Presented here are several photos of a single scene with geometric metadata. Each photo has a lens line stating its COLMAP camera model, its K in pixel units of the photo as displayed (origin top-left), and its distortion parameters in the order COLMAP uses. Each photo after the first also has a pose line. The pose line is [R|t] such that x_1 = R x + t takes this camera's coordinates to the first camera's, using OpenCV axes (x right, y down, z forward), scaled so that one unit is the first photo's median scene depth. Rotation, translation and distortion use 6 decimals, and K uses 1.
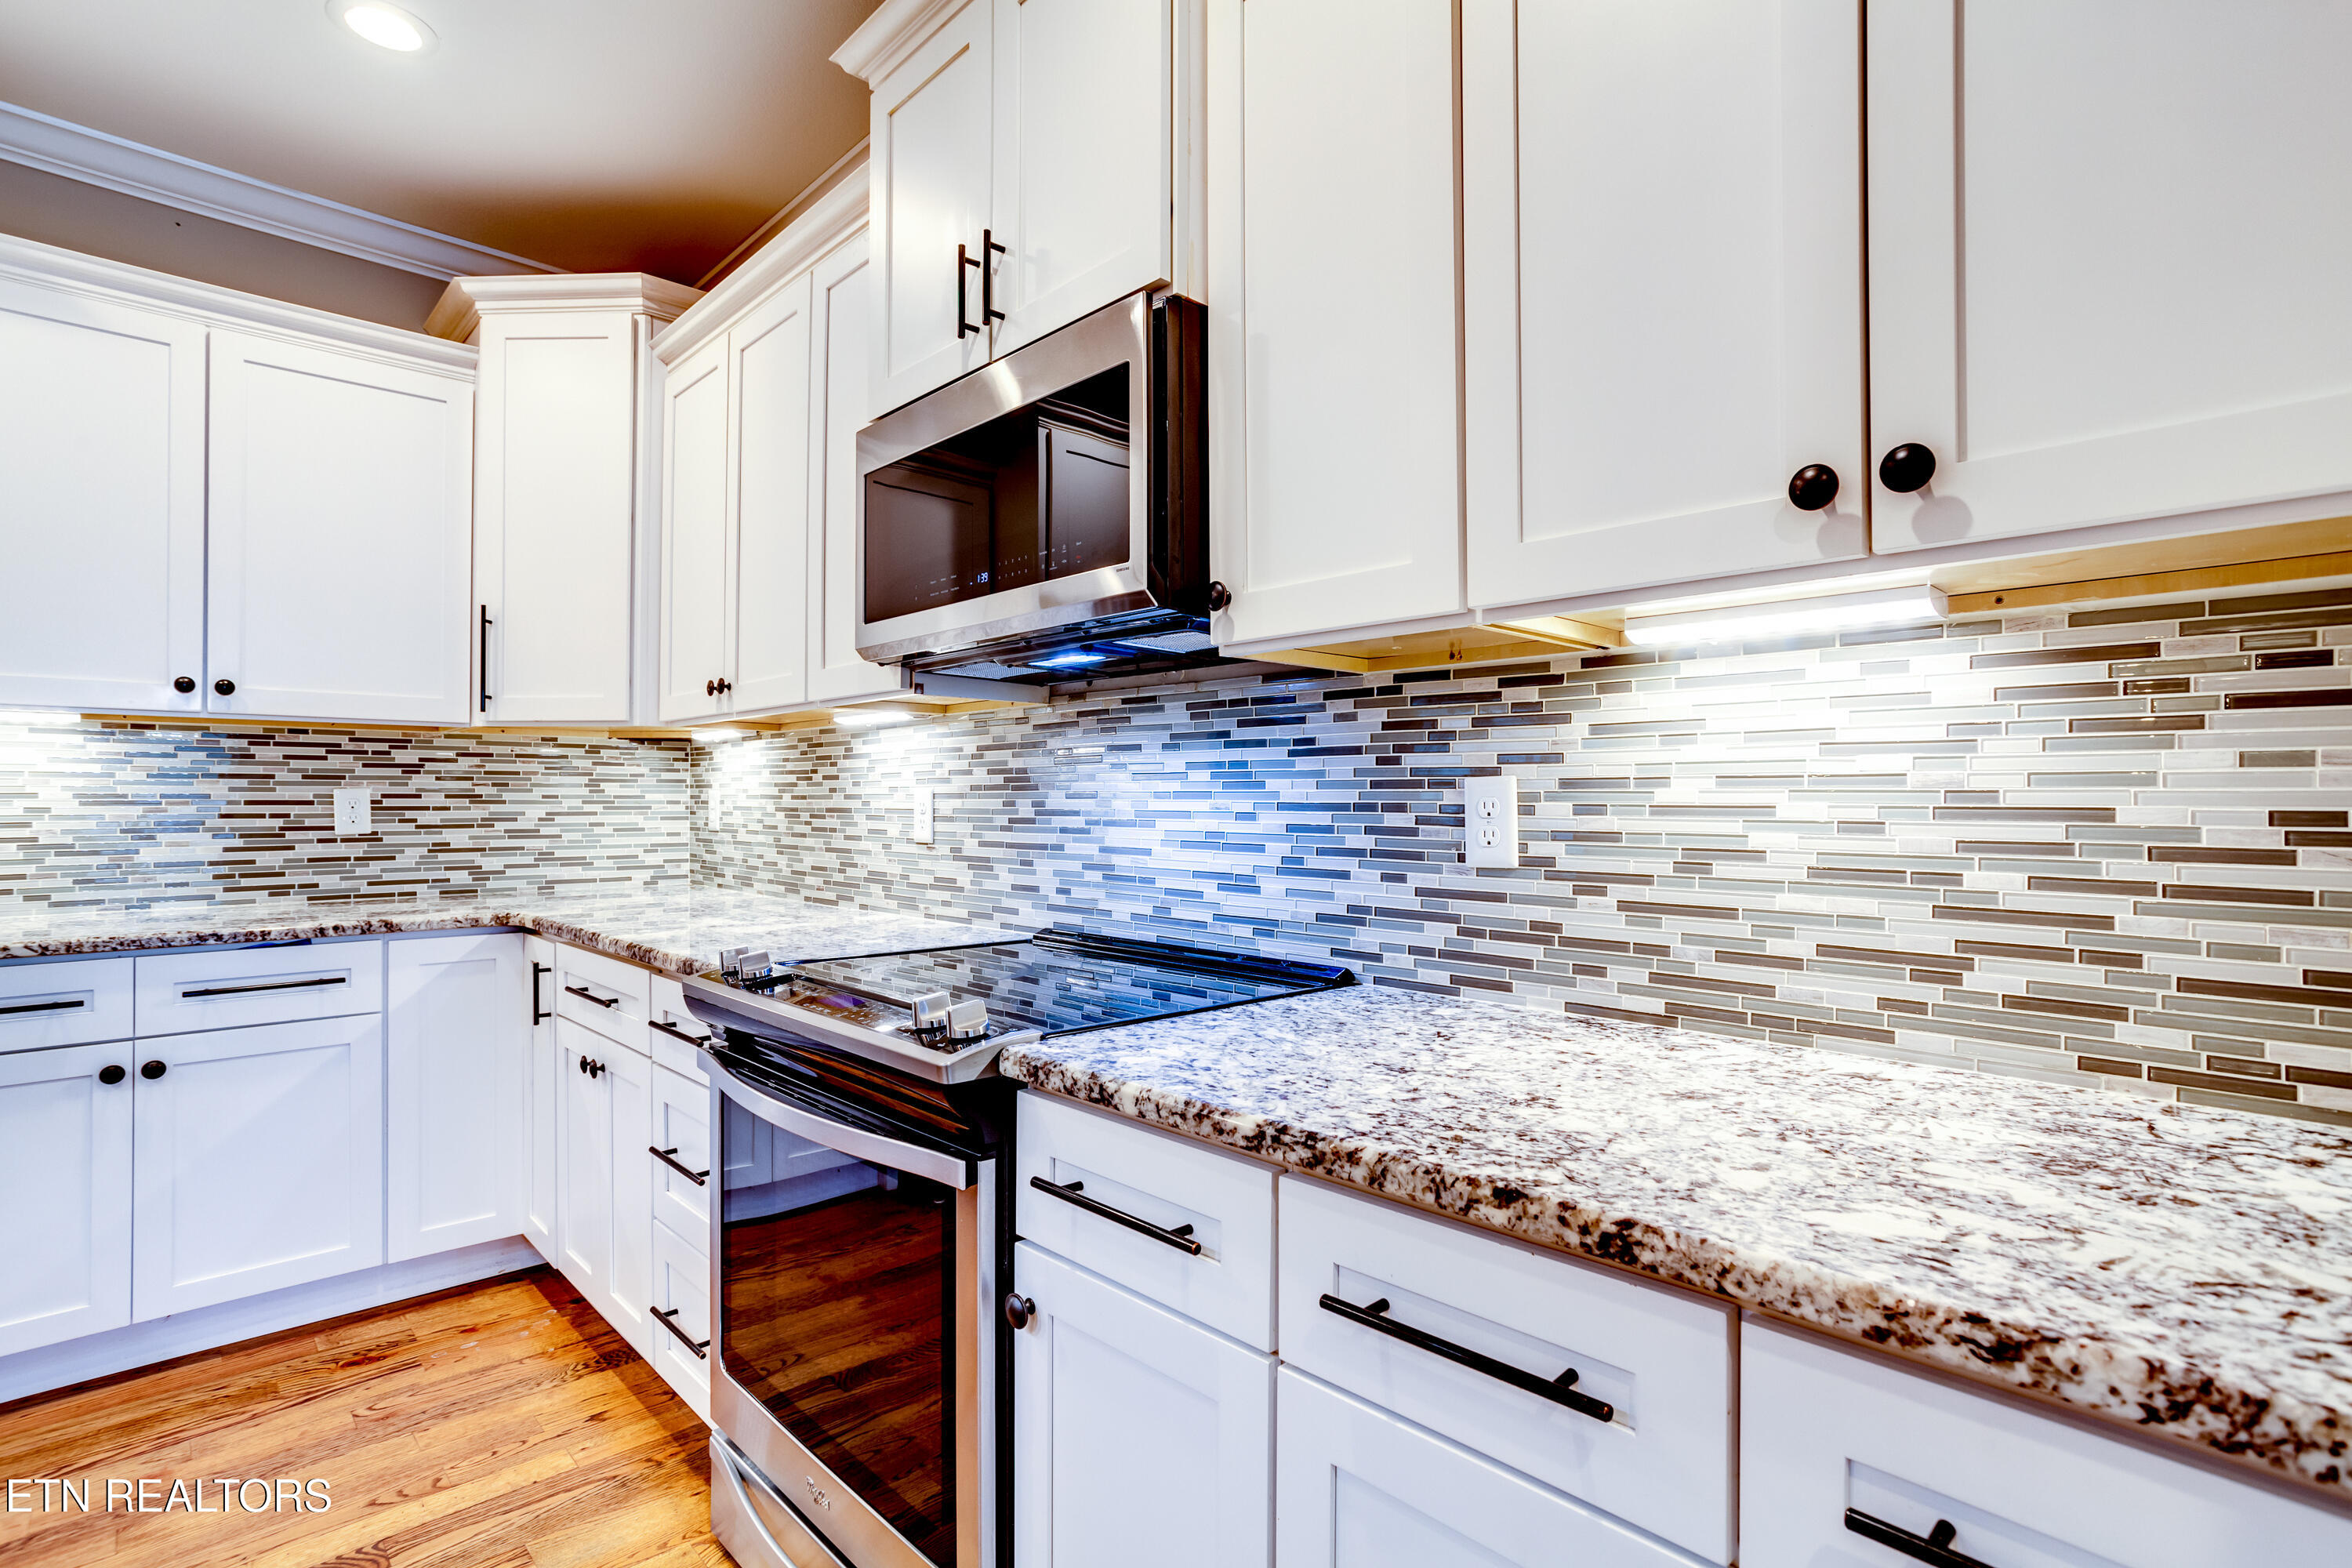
lens RADIAL K [[1108.6, 0, 1156.4], [0, 1108.6, 793.5], [0, 0, 1]] dist [-0.059025, 0.028351]
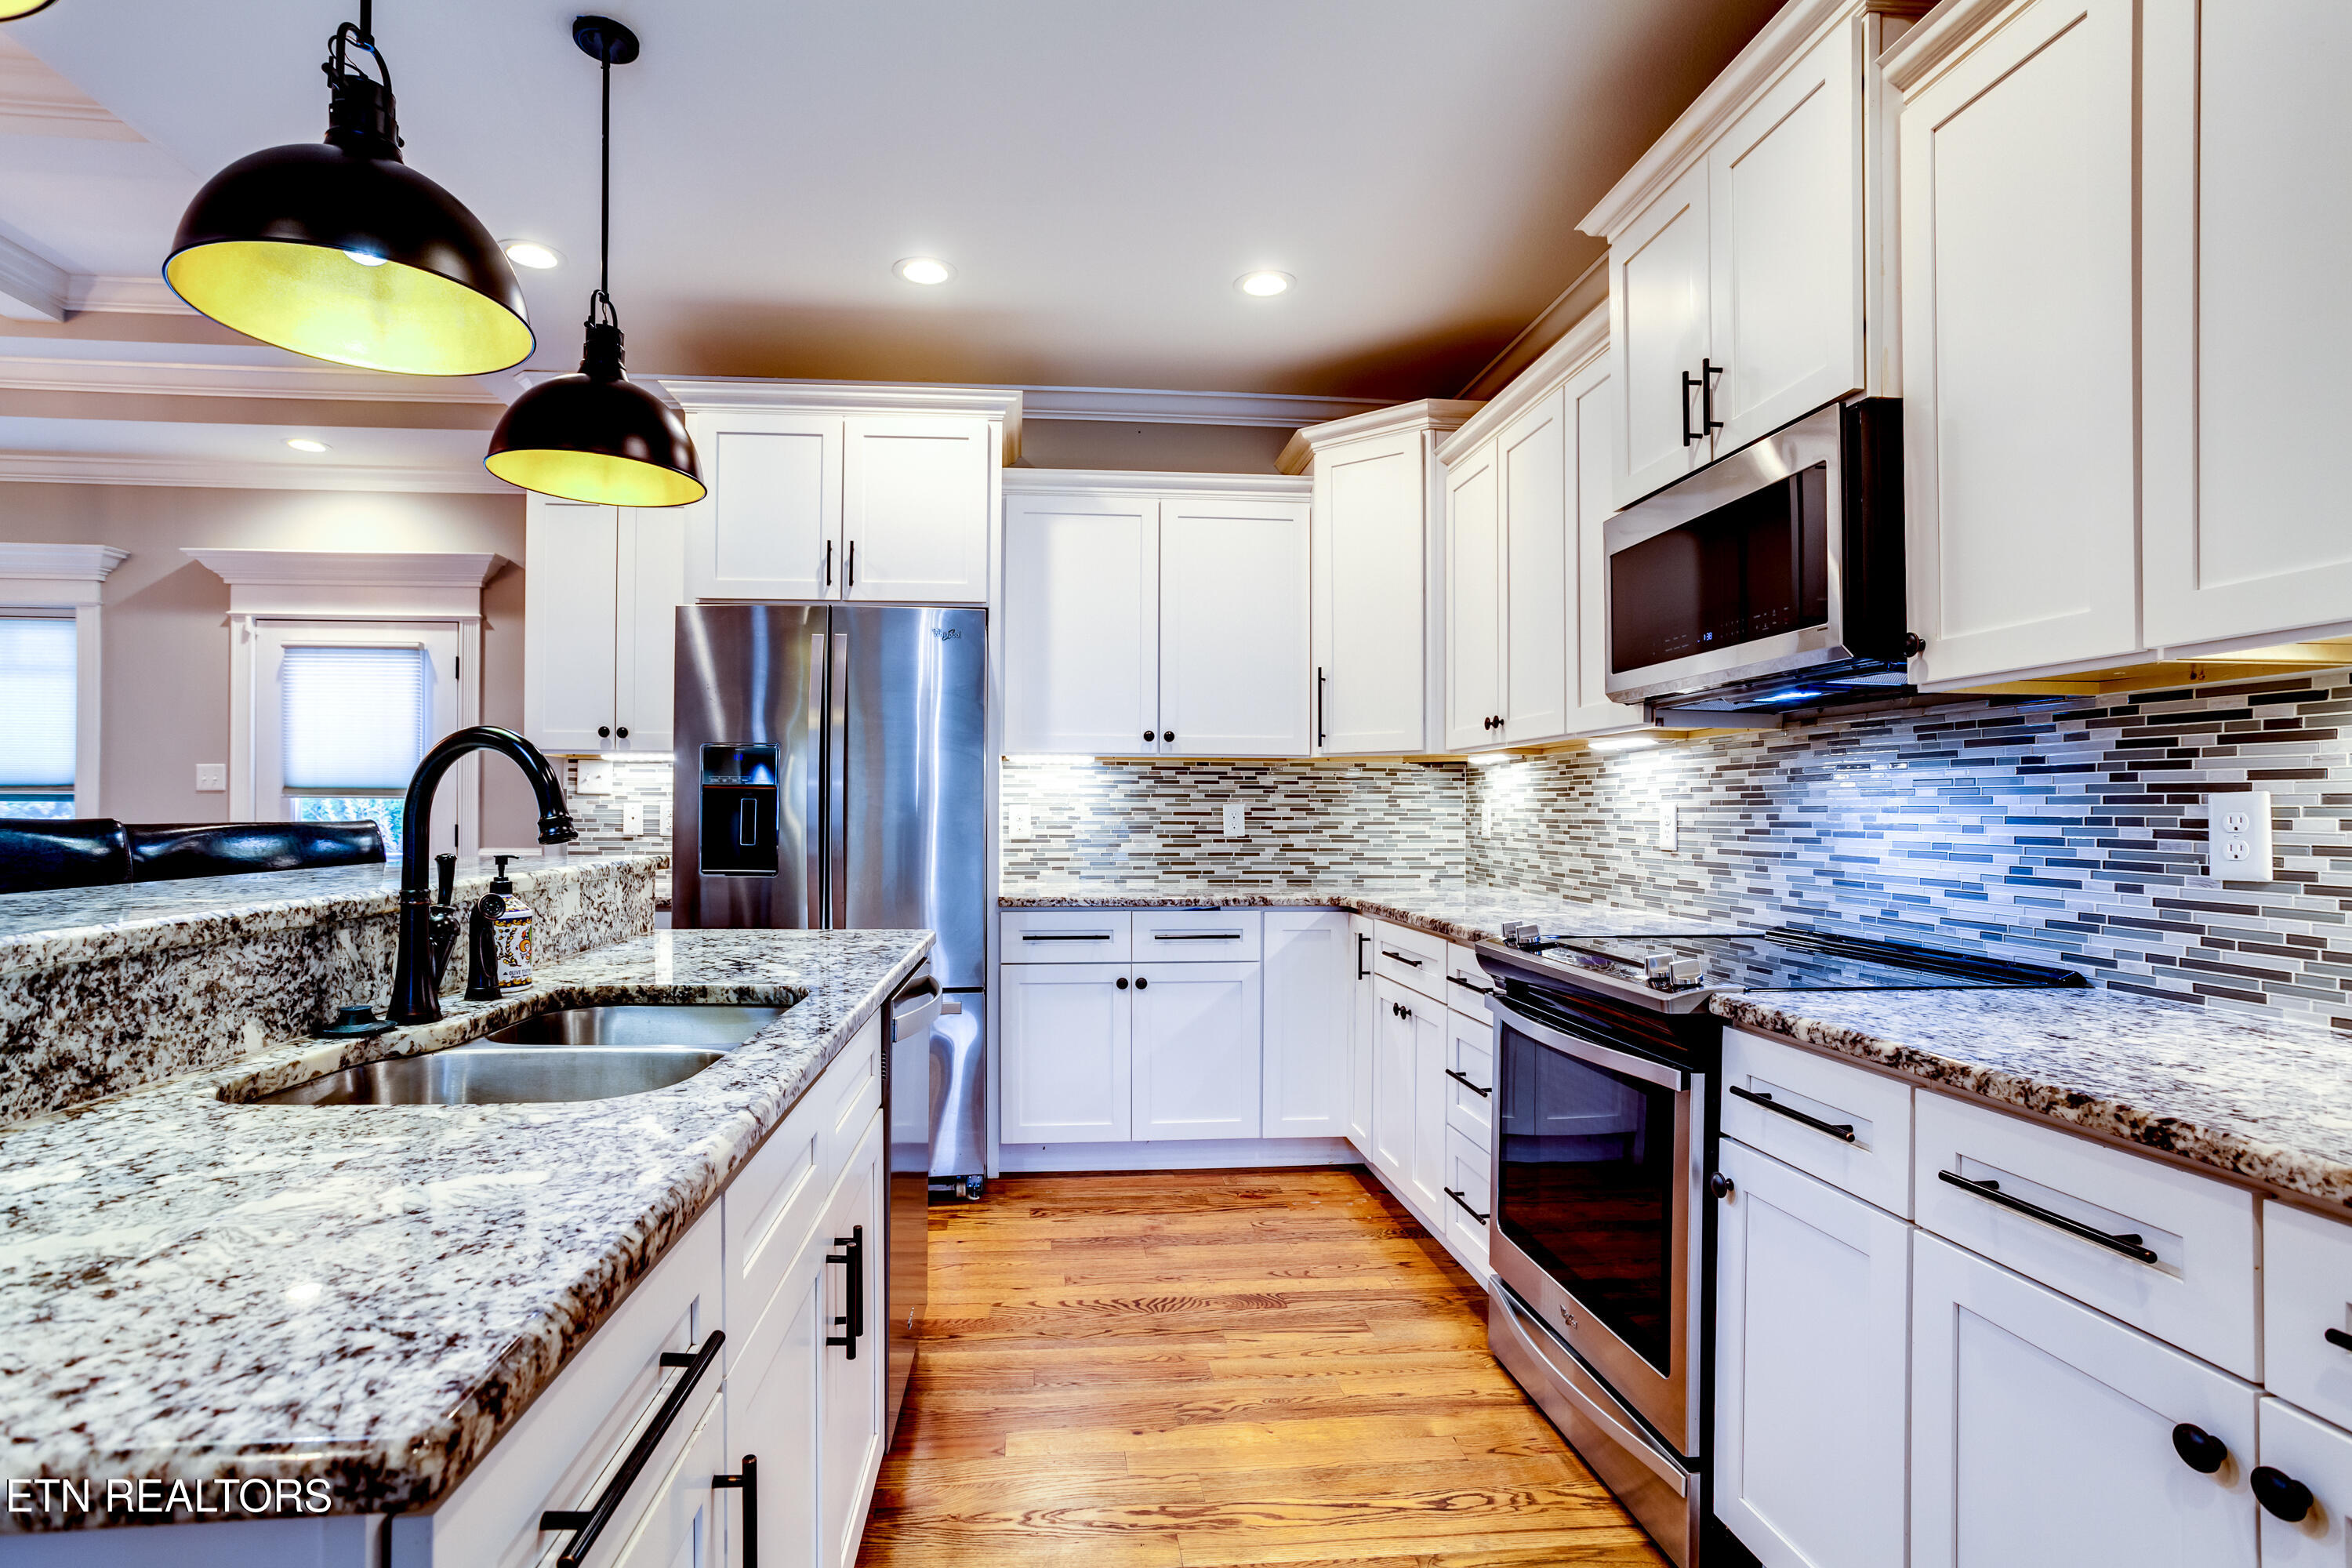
lens RADIAL K [[1141.2, 0, 1150.0], [0, 1141.2, 799.9], [0, 0, 1]] dist [-0.049176, 0.030125]
pose [[0.792716, -0.003802, -0.609579, 0.108924], [0.000351, 0.999983, -0.005780, -0.002021], [0.609591, 0.004368, 0.792704, -0.361015]]
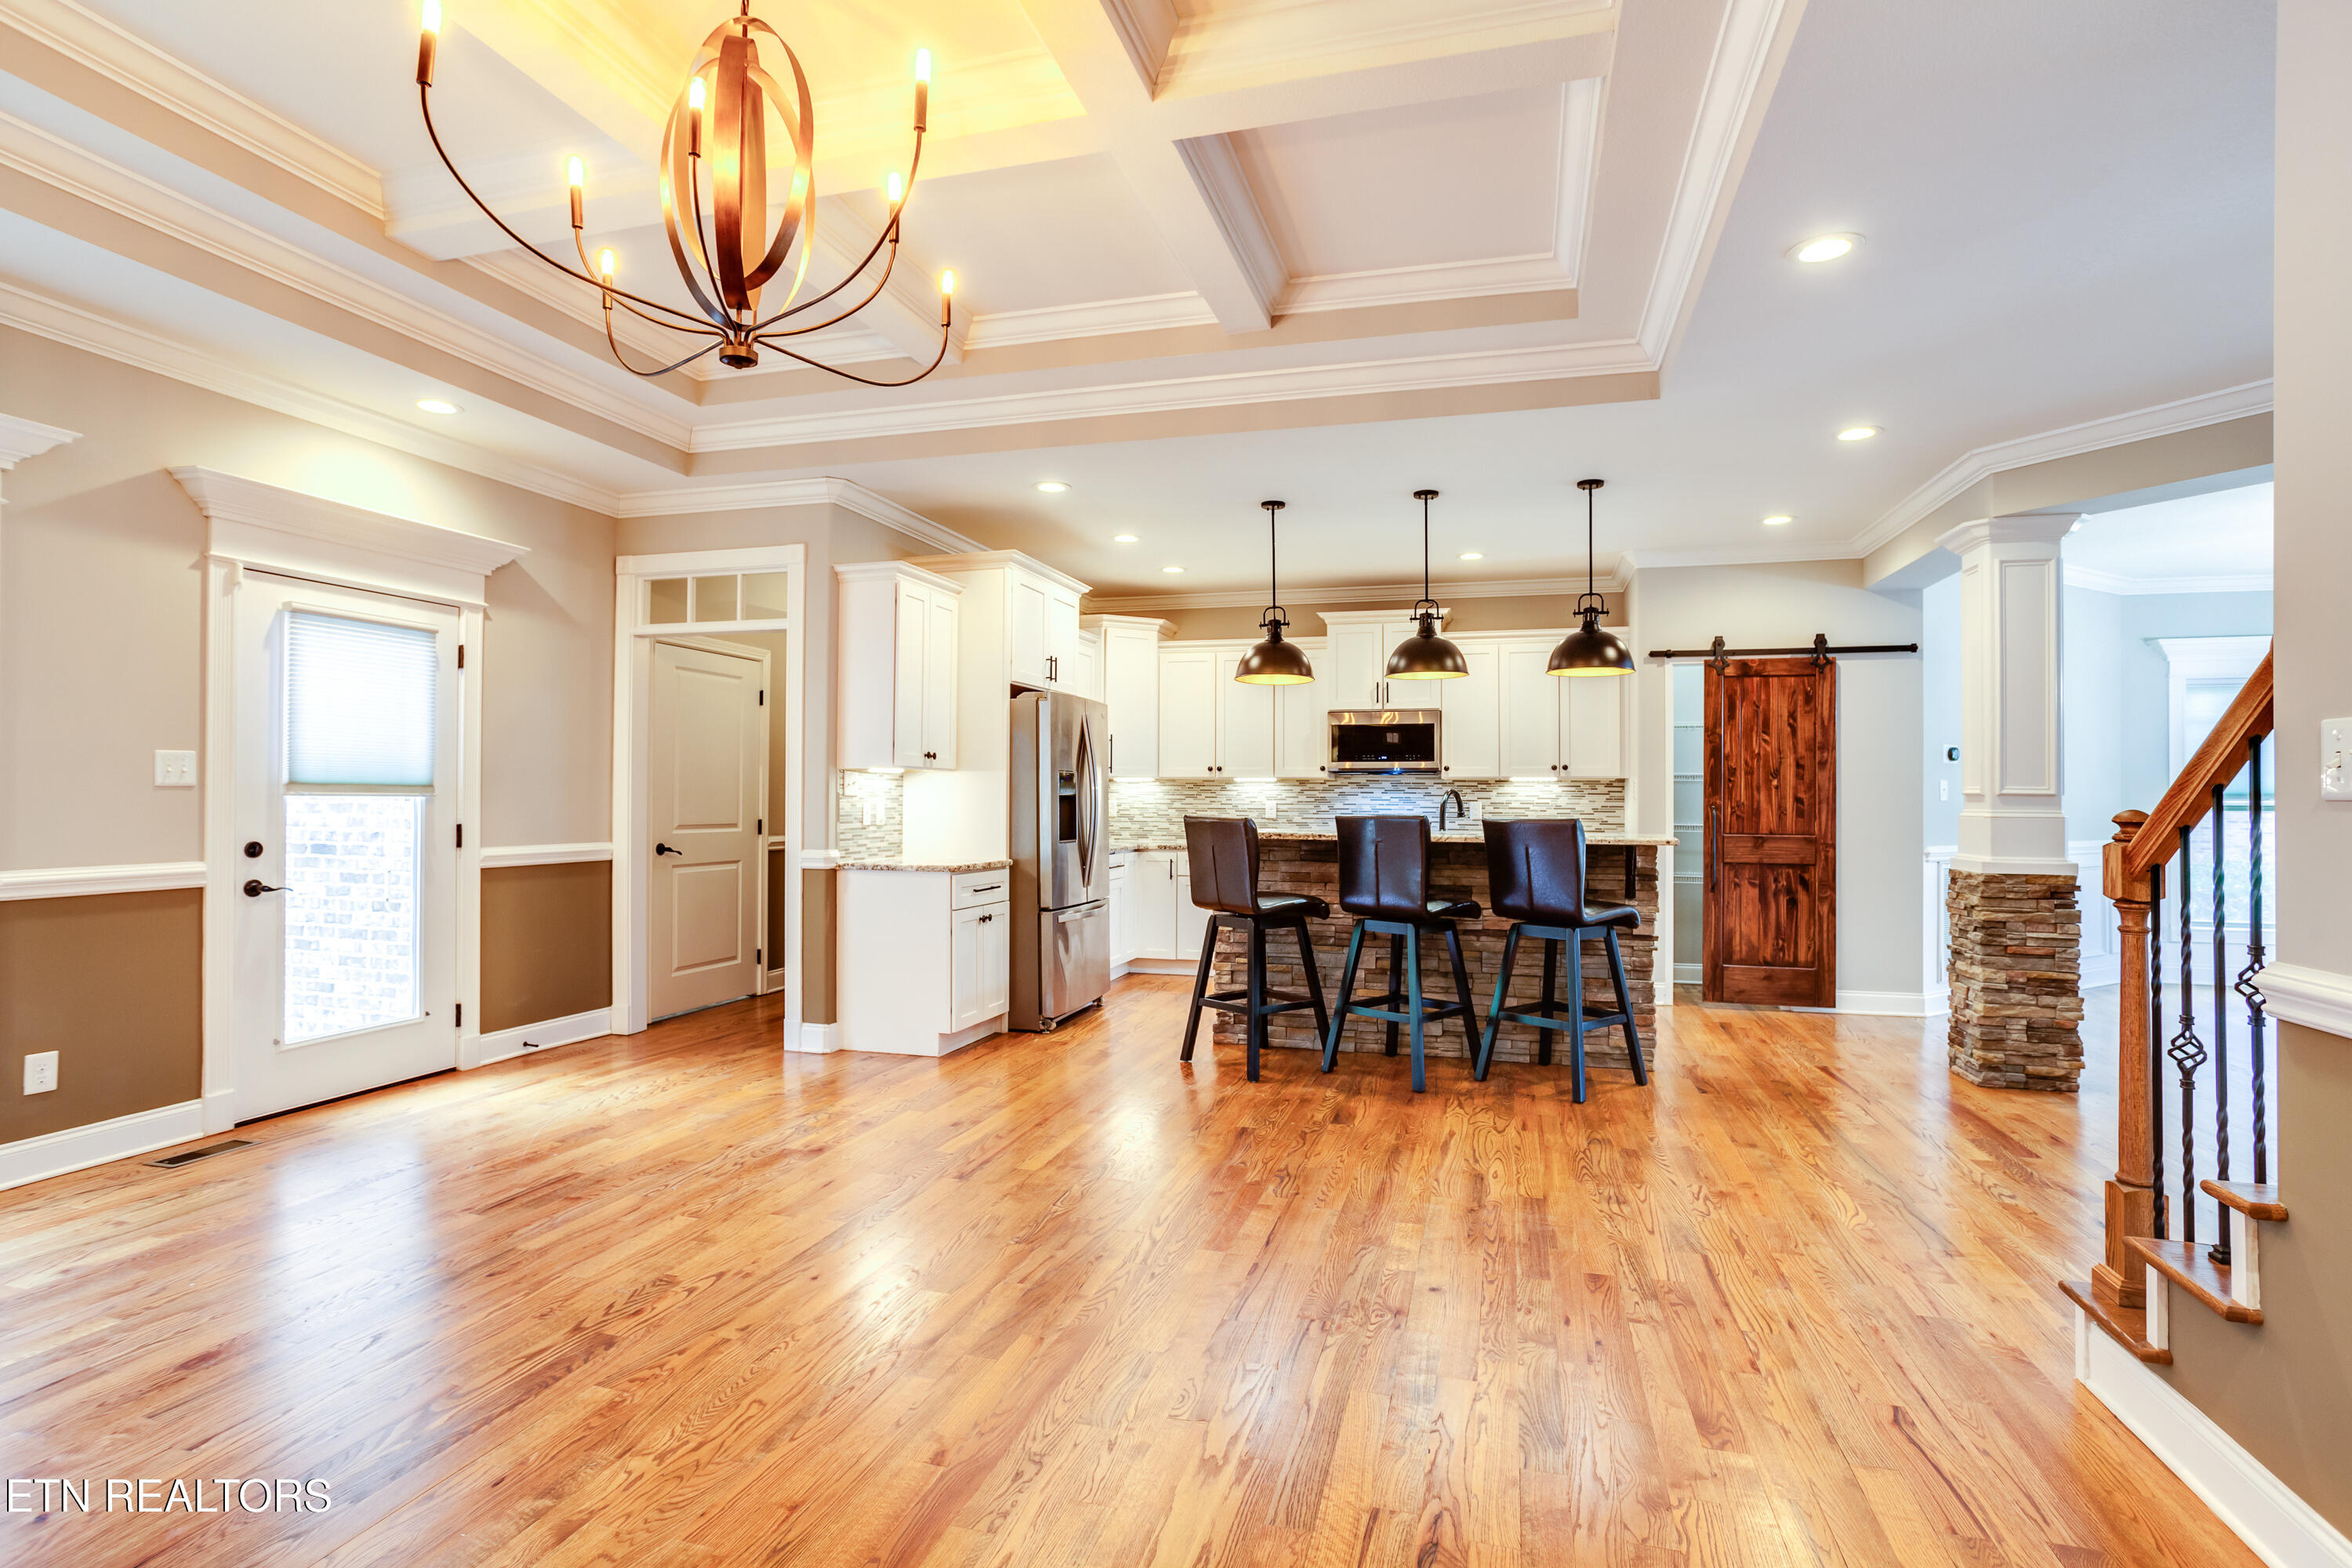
lens RADIAL K [[1161.4, 0, 1179.8], [0, 1161.4, 791.3], [0, 0, 1]] dist [-0.037068, 0.000060]
pose [[0.853844, 0.005253, 0.520502, -3.047503], [-0.006051, 0.999982, -0.000167, -0.044999], [-0.520493, -0.003007, 0.853861, -2.389514]]
